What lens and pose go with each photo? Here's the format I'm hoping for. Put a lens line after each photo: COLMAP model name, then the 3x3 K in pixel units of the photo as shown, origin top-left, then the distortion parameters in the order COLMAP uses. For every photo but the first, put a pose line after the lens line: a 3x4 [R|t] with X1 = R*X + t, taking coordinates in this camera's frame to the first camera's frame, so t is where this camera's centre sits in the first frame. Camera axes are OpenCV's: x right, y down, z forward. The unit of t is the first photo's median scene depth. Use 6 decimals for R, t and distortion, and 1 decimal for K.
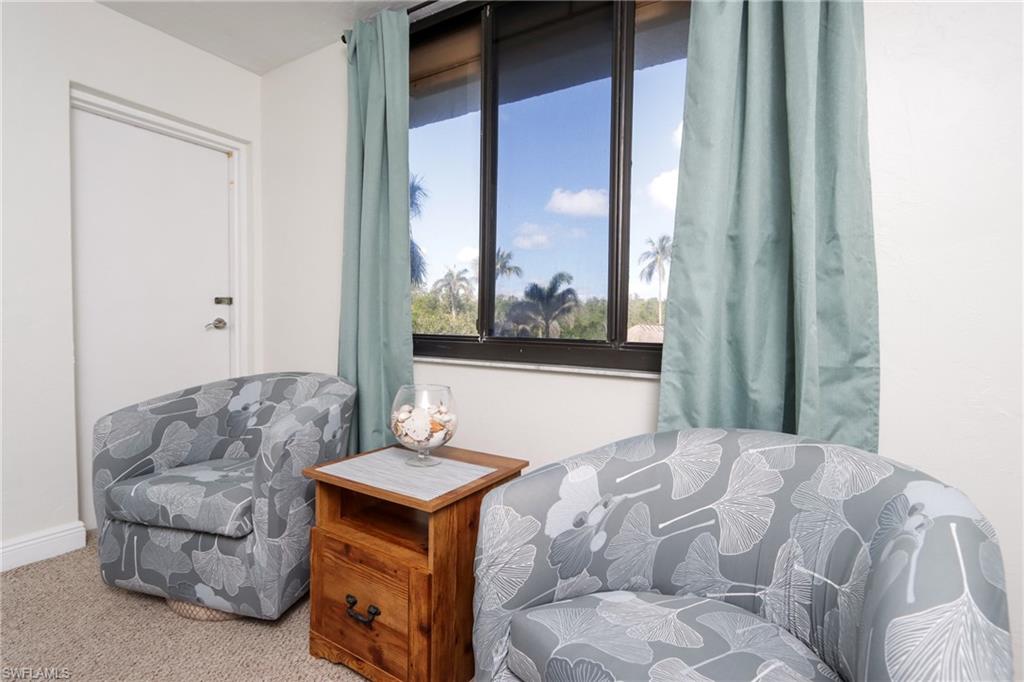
lens RADIAL K [[480.9, 0, 508.4], [0, 480.9, 343.2], [0, 0, 1]] dist [-0.003113, -0.000109]
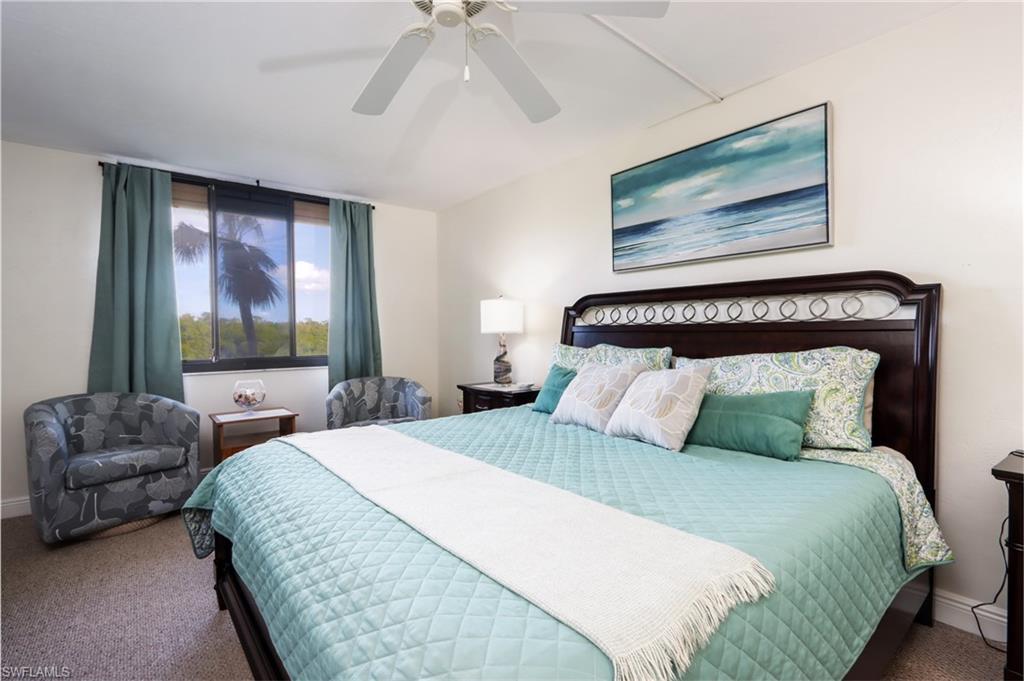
lens RADIAL K [[475.0, 0, 508.2], [0, 475.0, 340.5], [0, 0, 1]] dist [-0.014330, 0.000862]
pose [[0.342917, -0.033536, 0.938767, -1.833359], [0.060160, 0.998095, 0.013680, -0.056654], [-0.937437, 0.051786, 0.344282, -0.924818]]
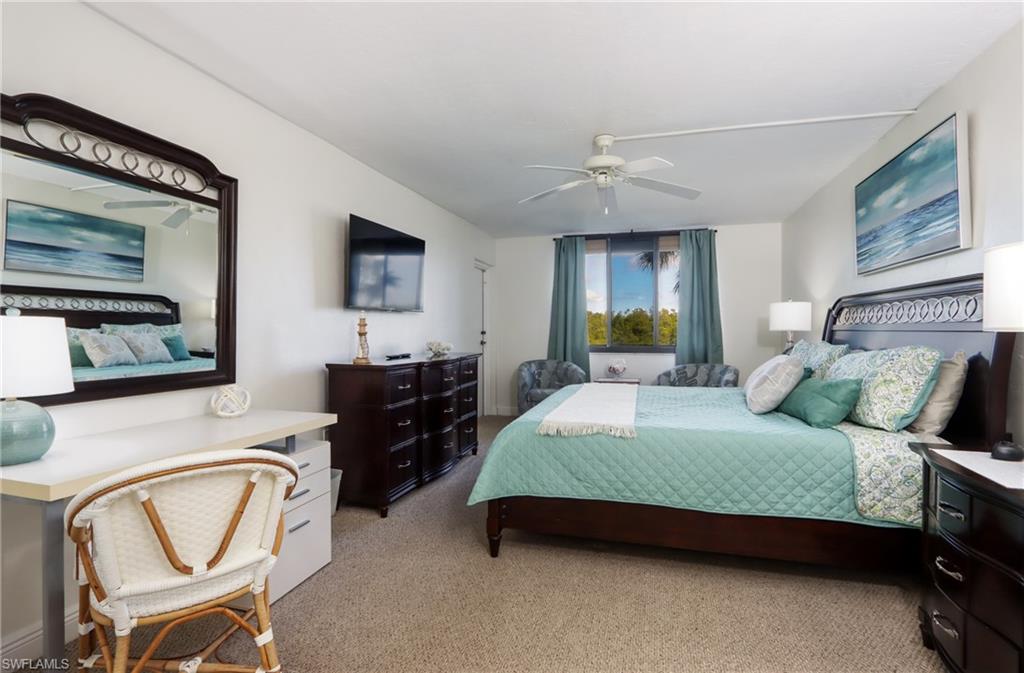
lens RADIAL K [[491.3, 0, 512.0], [0, 491.3, 336.5], [0, 0, 1]] dist [-0.001720, -0.000158]
pose [[0.964455, -0.018038, 0.263631, -1.912960], [0.027065, 0.999164, -0.030651, 0.012981], [-0.262858, 0.036697, 0.964136, -2.382992]]
